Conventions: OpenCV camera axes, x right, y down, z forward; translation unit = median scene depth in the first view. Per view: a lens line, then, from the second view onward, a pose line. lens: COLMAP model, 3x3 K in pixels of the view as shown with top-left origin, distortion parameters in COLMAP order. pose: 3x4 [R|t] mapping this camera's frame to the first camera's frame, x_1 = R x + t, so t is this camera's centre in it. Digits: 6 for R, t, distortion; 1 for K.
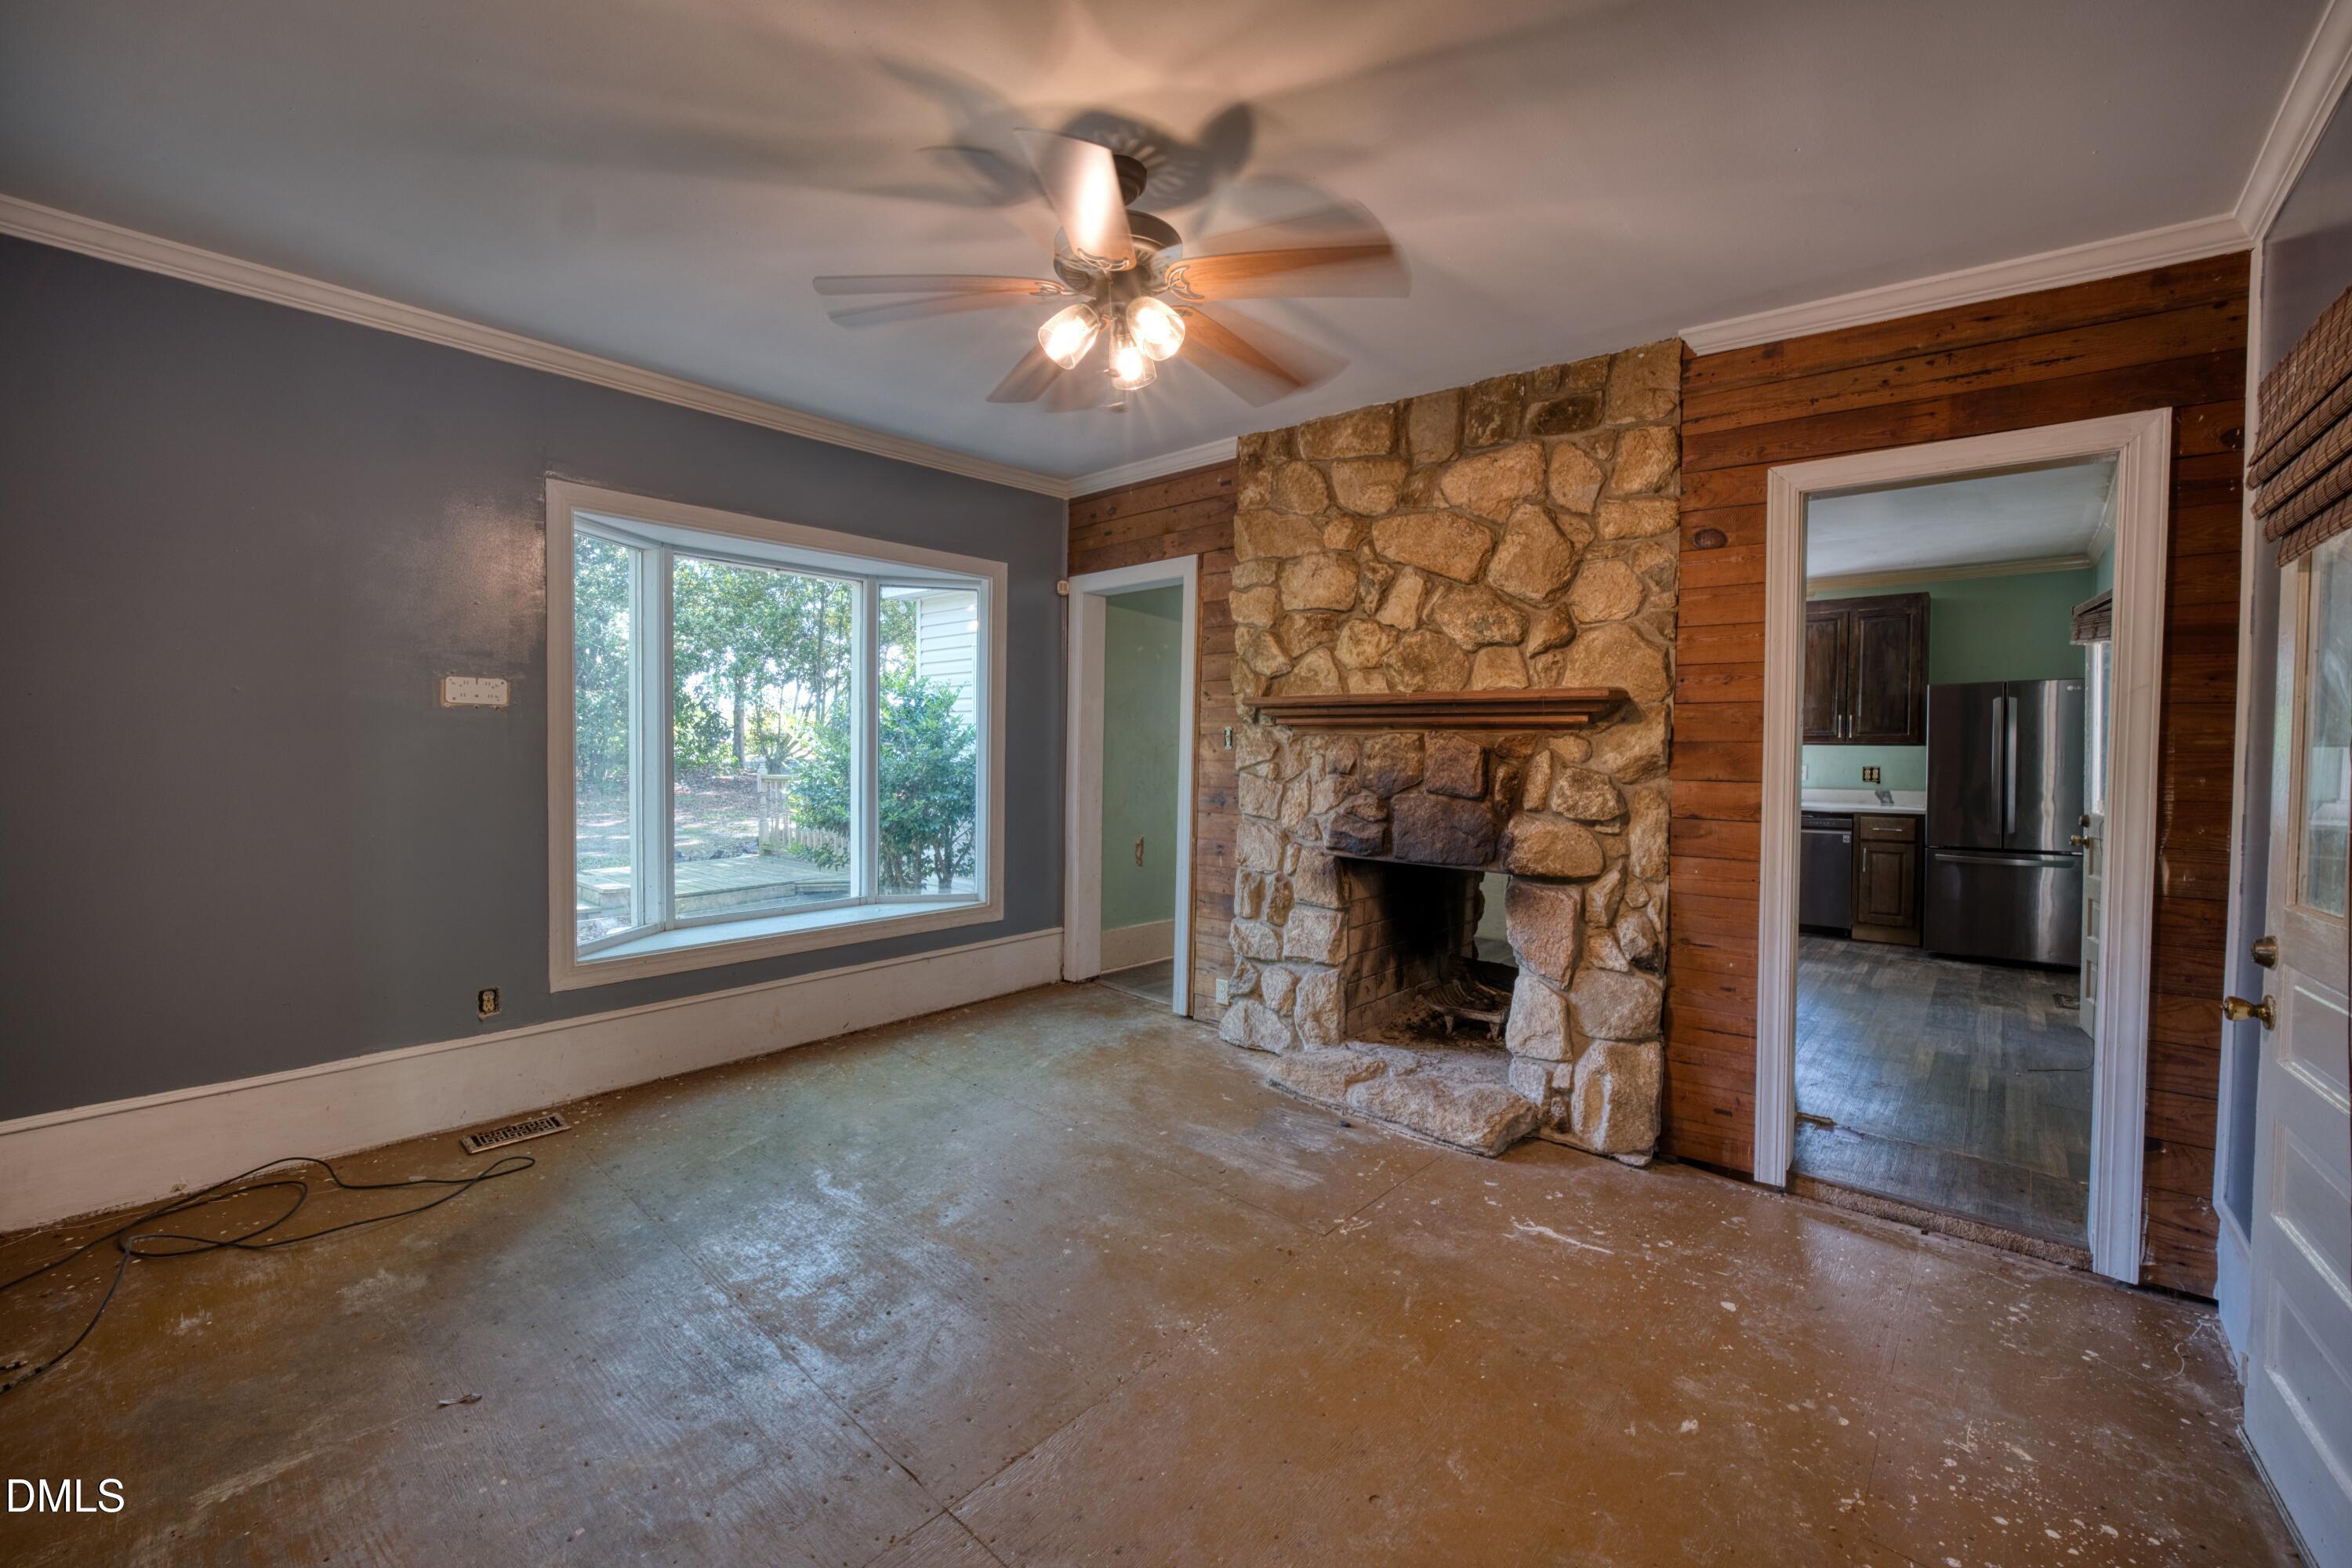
lens RADIAL K [[933.1, 0, 1186.0], [0, 933.1, 784.6], [0, 0, 1]] dist [-0.021934, 0.000167]
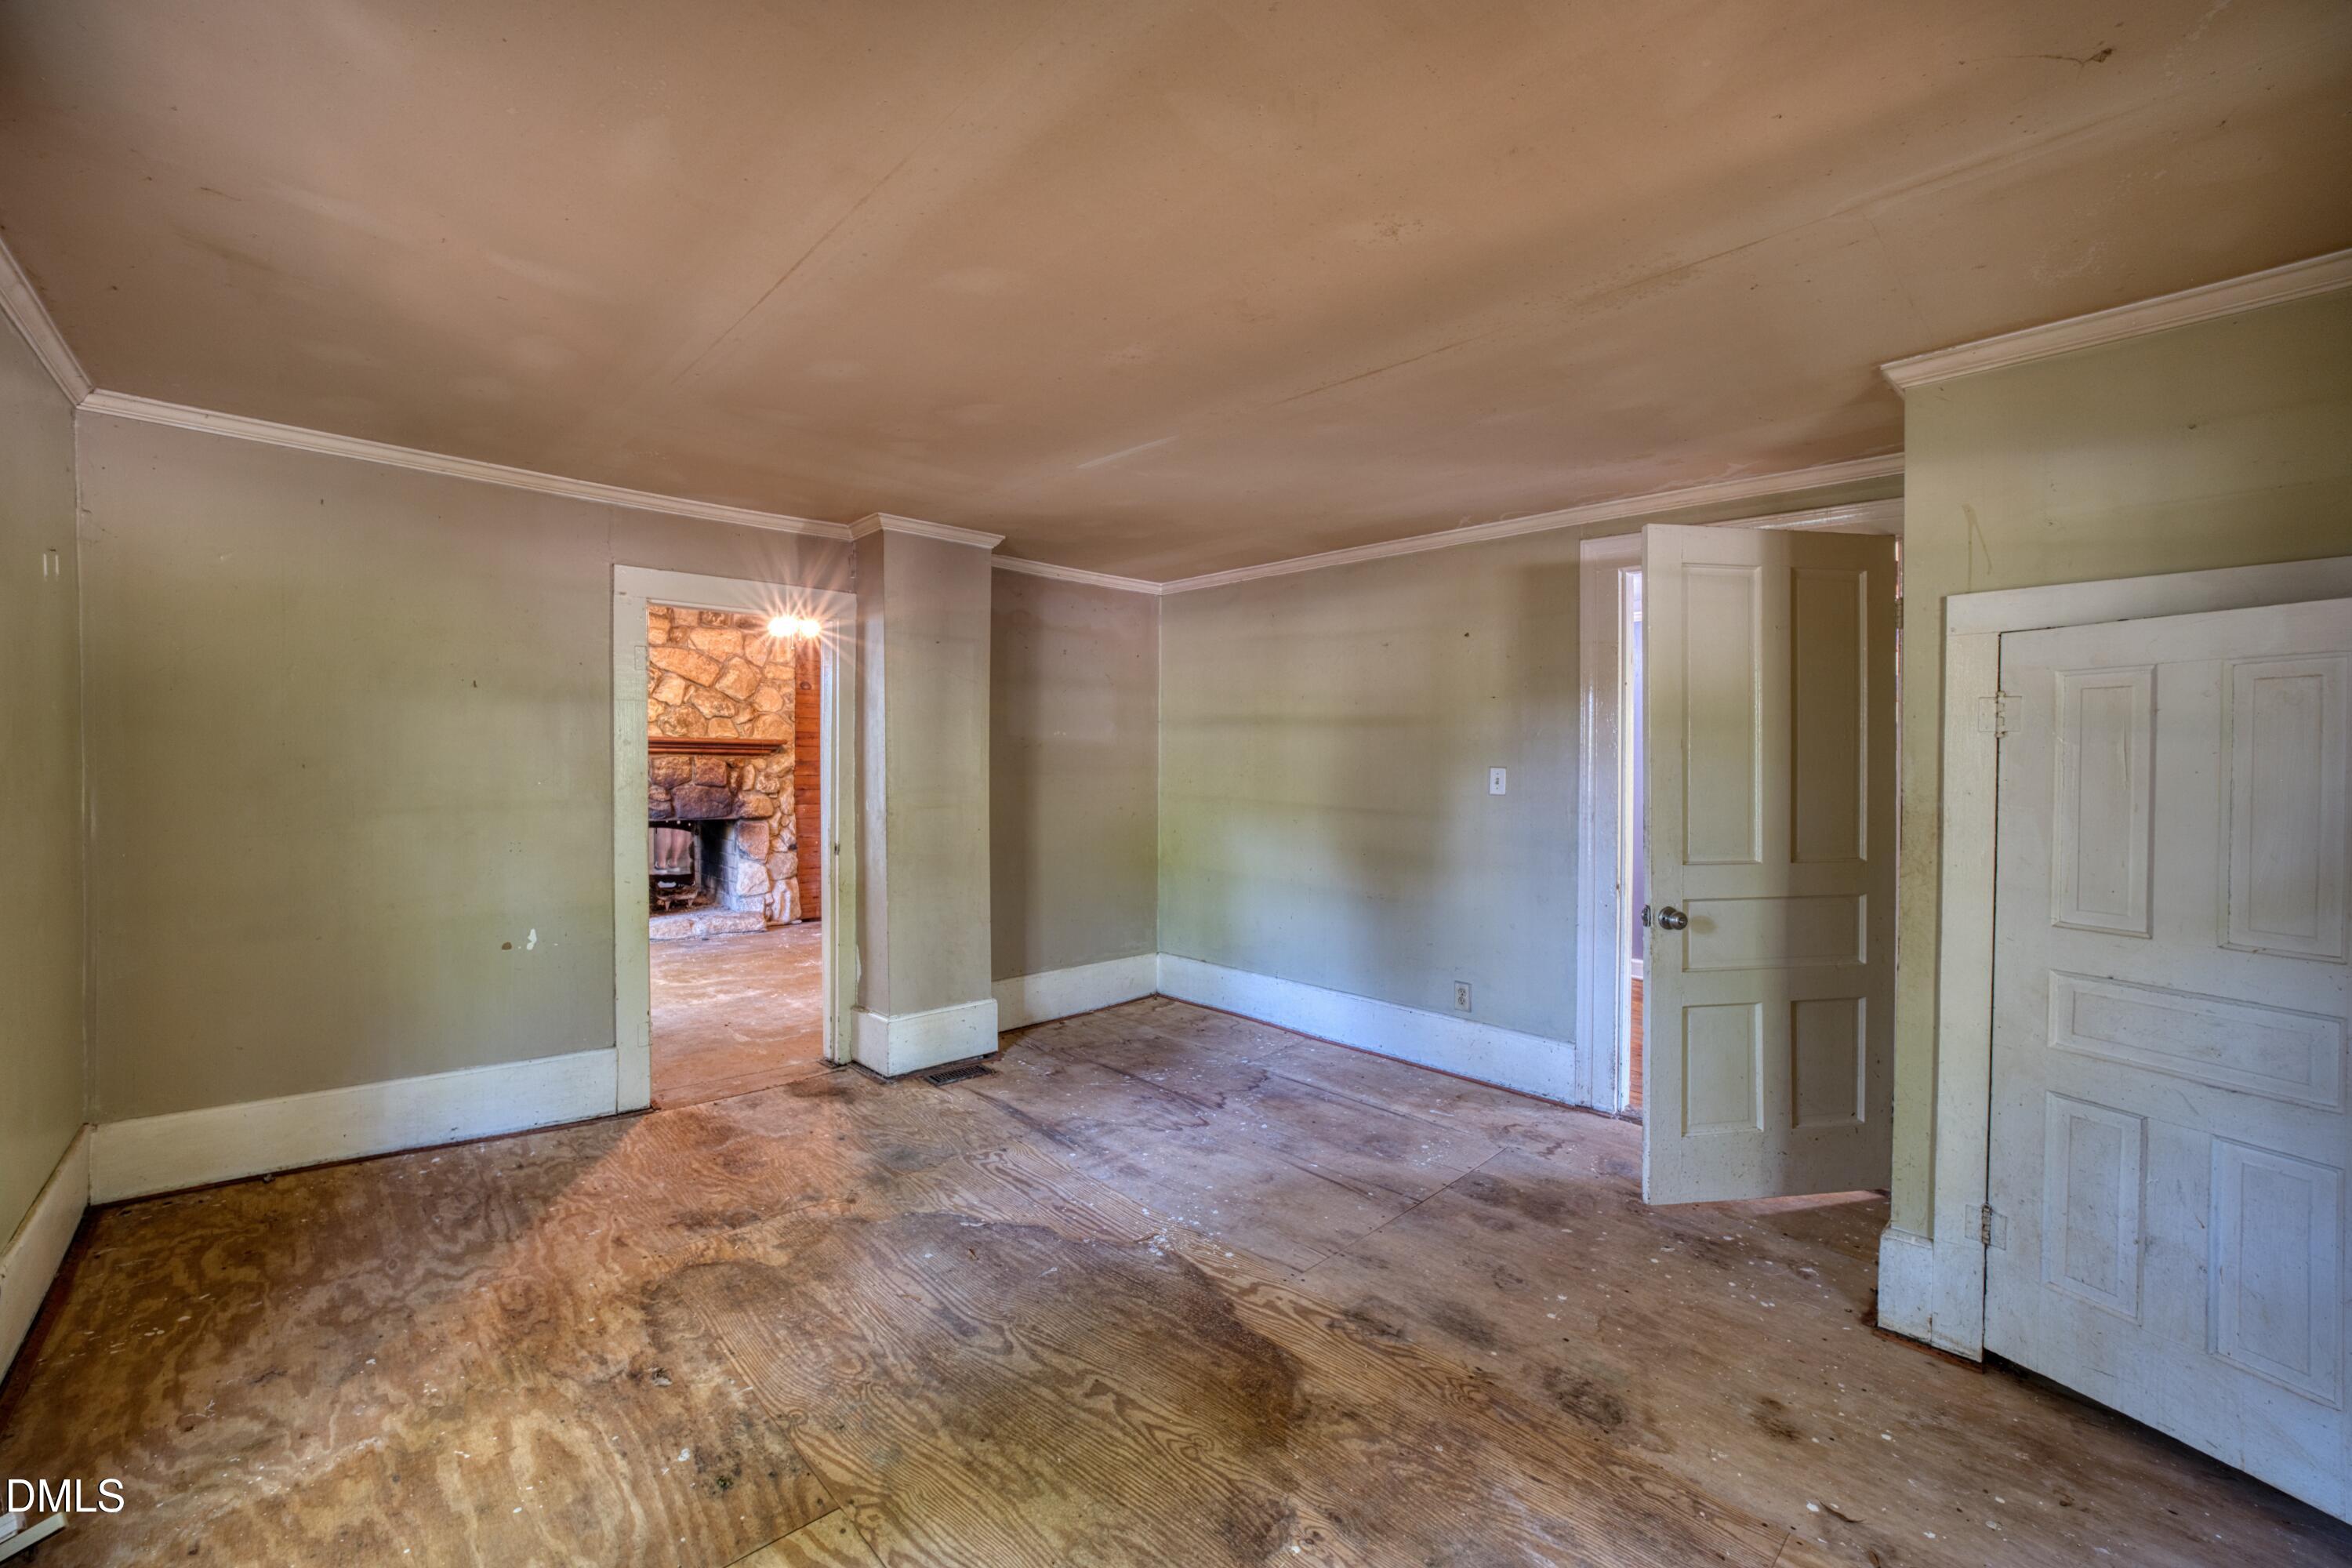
lens RADIAL K [[933.1, 0, 1173.8], [0, 933.1, 773.8], [0, 0, 1]] dist [-0.021934, 0.000167]
pose [[0.105379, -0.018622, 0.994258, -1.809579], [0.033444, 0.999325, 0.015172, -0.012963], [-0.993870, 0.031653, 0.105931, -0.308247]]
